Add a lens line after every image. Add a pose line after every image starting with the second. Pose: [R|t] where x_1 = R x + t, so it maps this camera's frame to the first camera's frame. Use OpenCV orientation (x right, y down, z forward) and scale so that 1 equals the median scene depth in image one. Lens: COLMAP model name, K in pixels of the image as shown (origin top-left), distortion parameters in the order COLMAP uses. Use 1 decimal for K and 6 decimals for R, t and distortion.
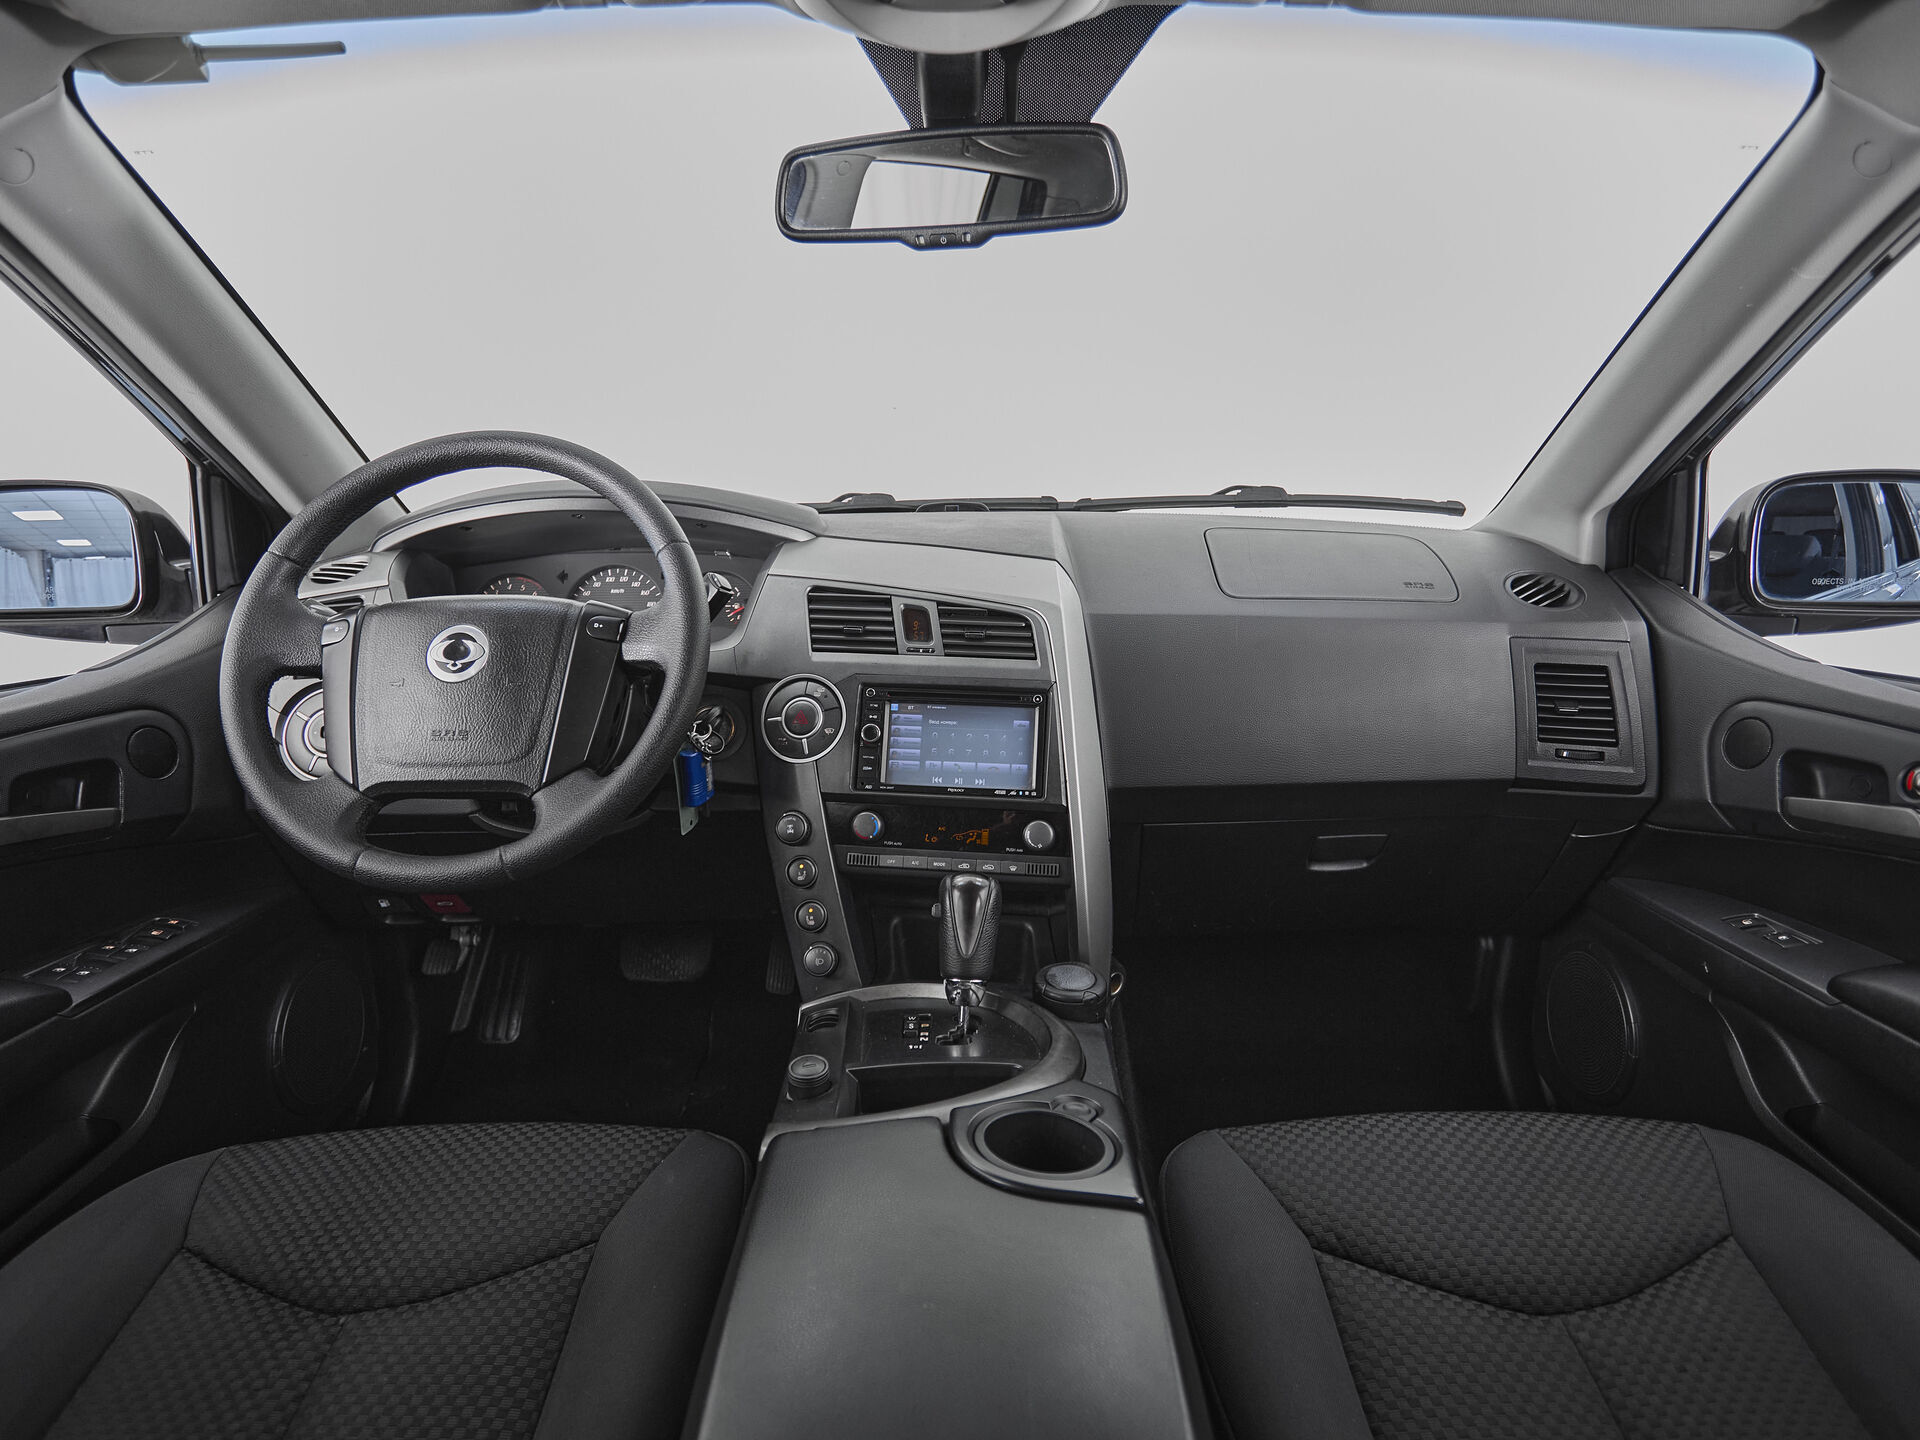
lens RADIAL K [[1028.8, 0, 956.2], [0, 1028.8, 732.9], [0, 0, 1]] dist [0.002372, -0.000289]
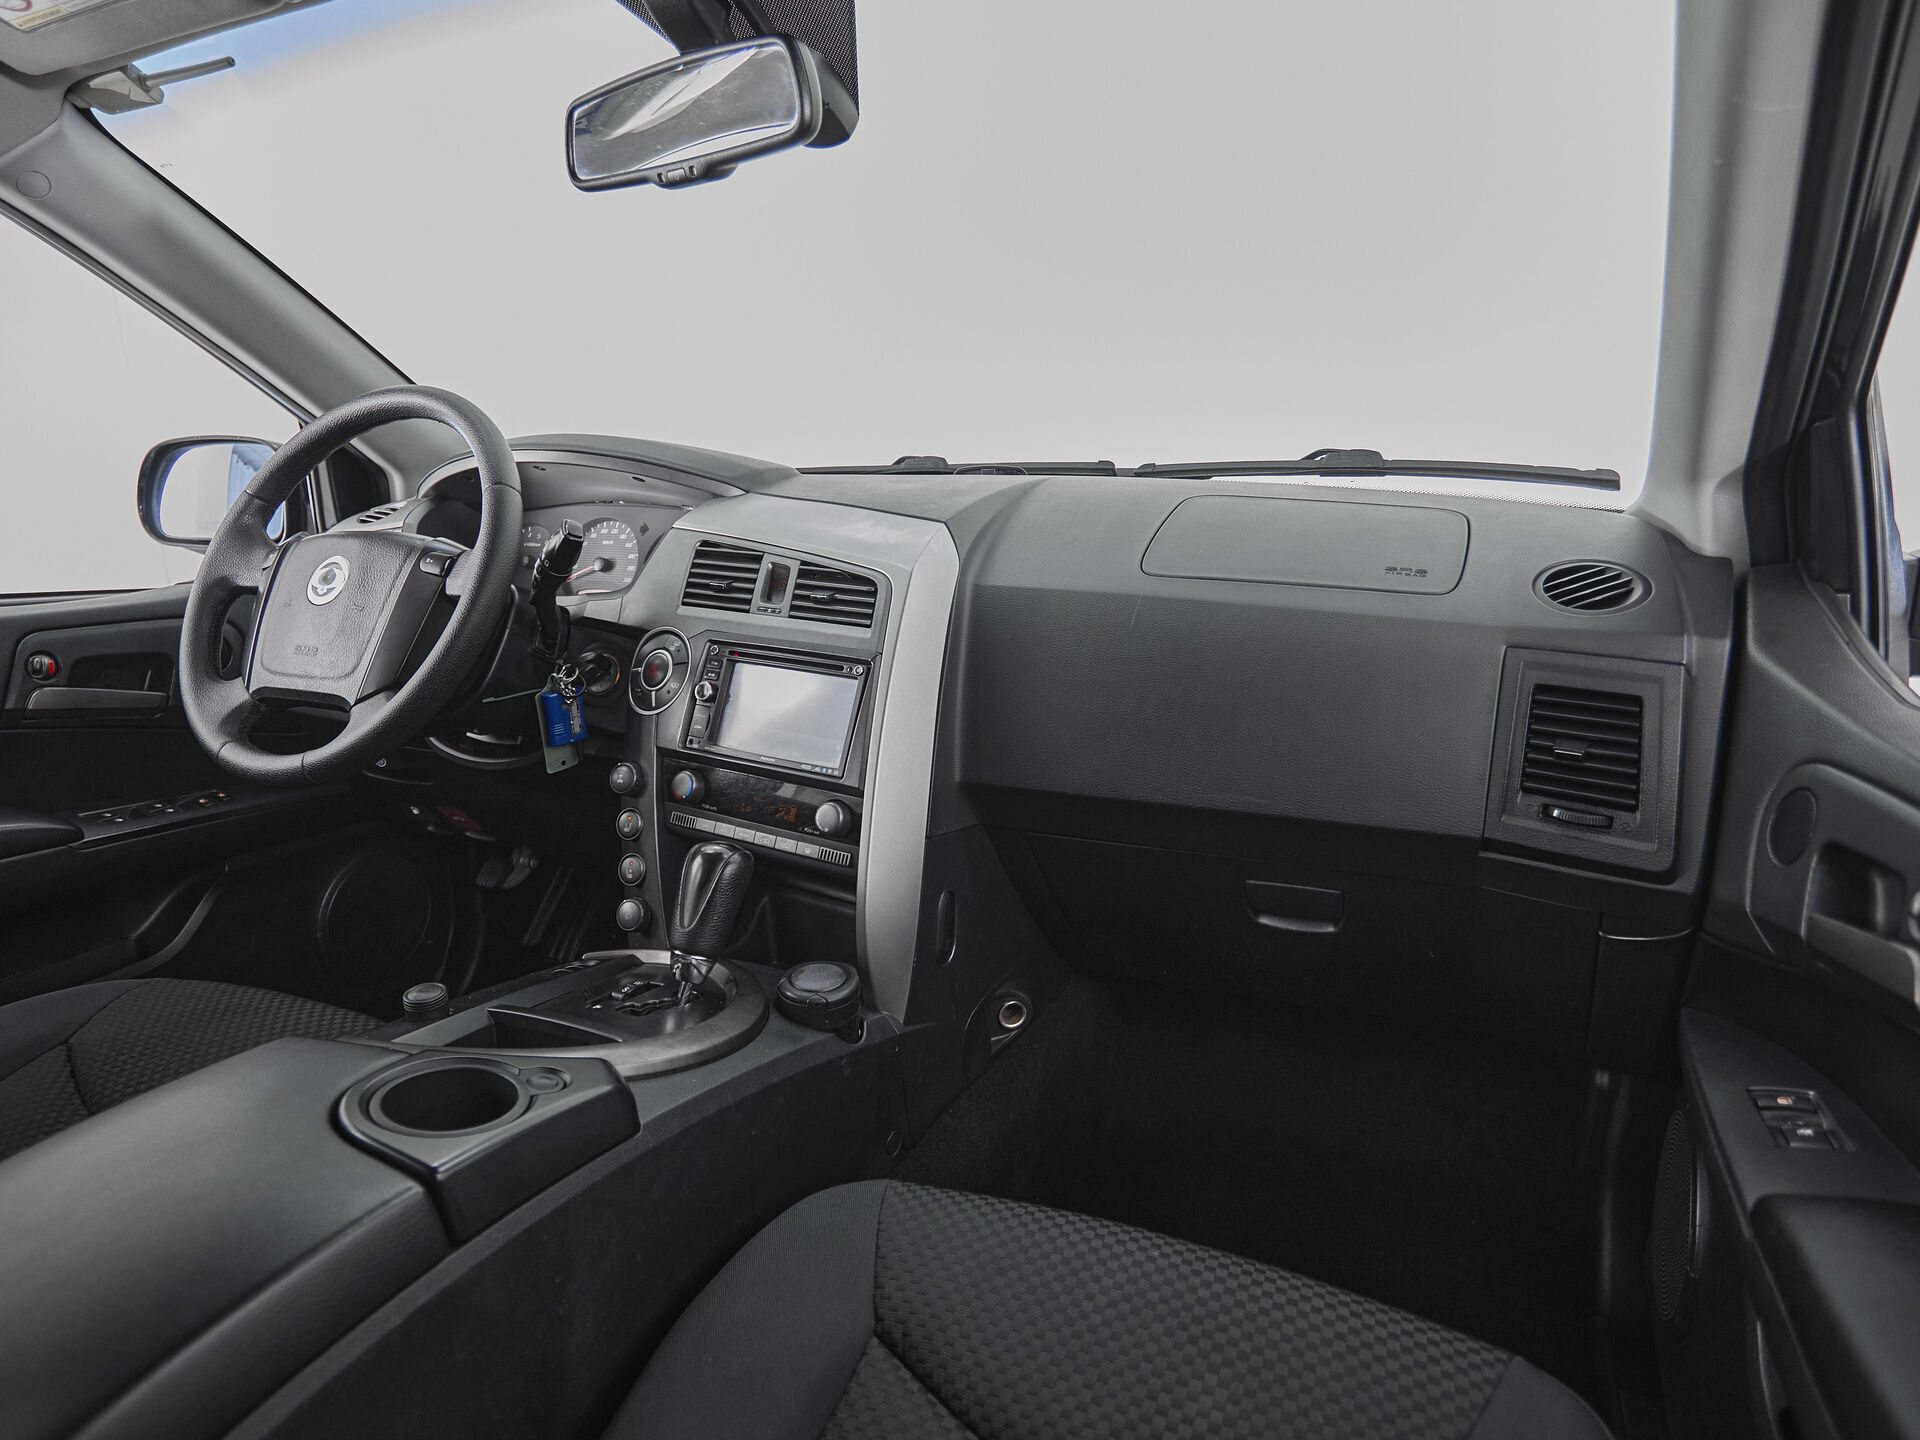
lens RADIAL K [[1108.2, 0, 940.0], [0, 1108.2, 699.1], [0, 0, 1]] dist [0.004331, -0.000493]
pose [[0.913412, 0.093599, -0.396128, 0.523855], [-0.106012, 0.994319, -0.009505, -0.005843], [0.392988, 0.050676, 0.918146, 0.128291]]
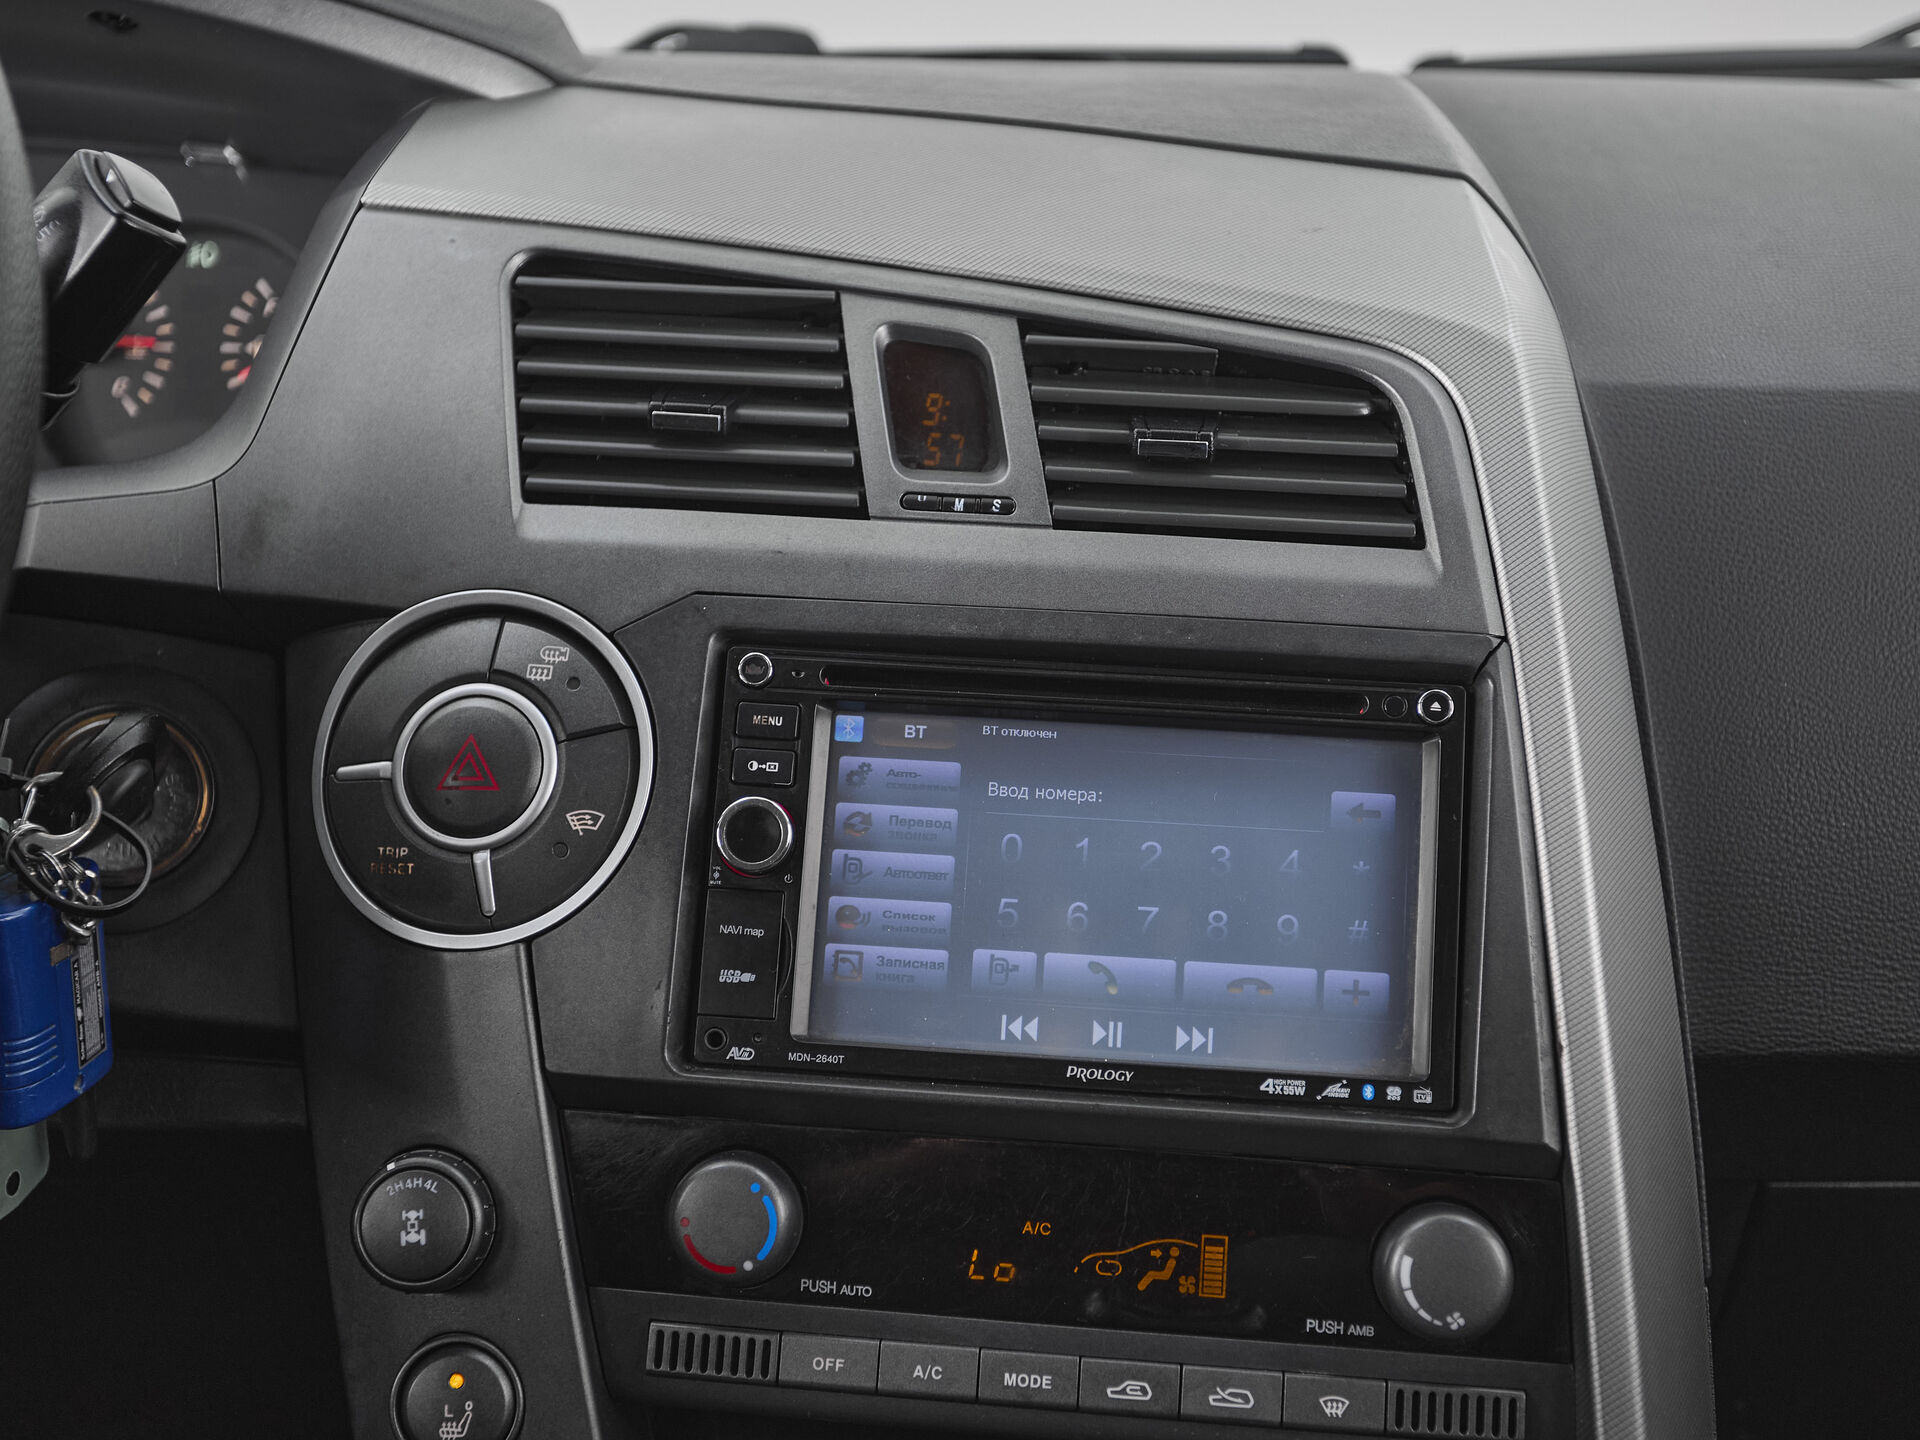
lens RADIAL K [[2472.4, 0, 959.6], [0, 2472.4, 689.2], [0, 0, 1]] dist [0.005426, 0.123414]
pose [[0.999697, 0.016187, 0.018528, -0.044627], [-0.015513, 0.999233, -0.035950, -0.013501], [-0.019095, 0.035652, 0.999182, 0.401460]]
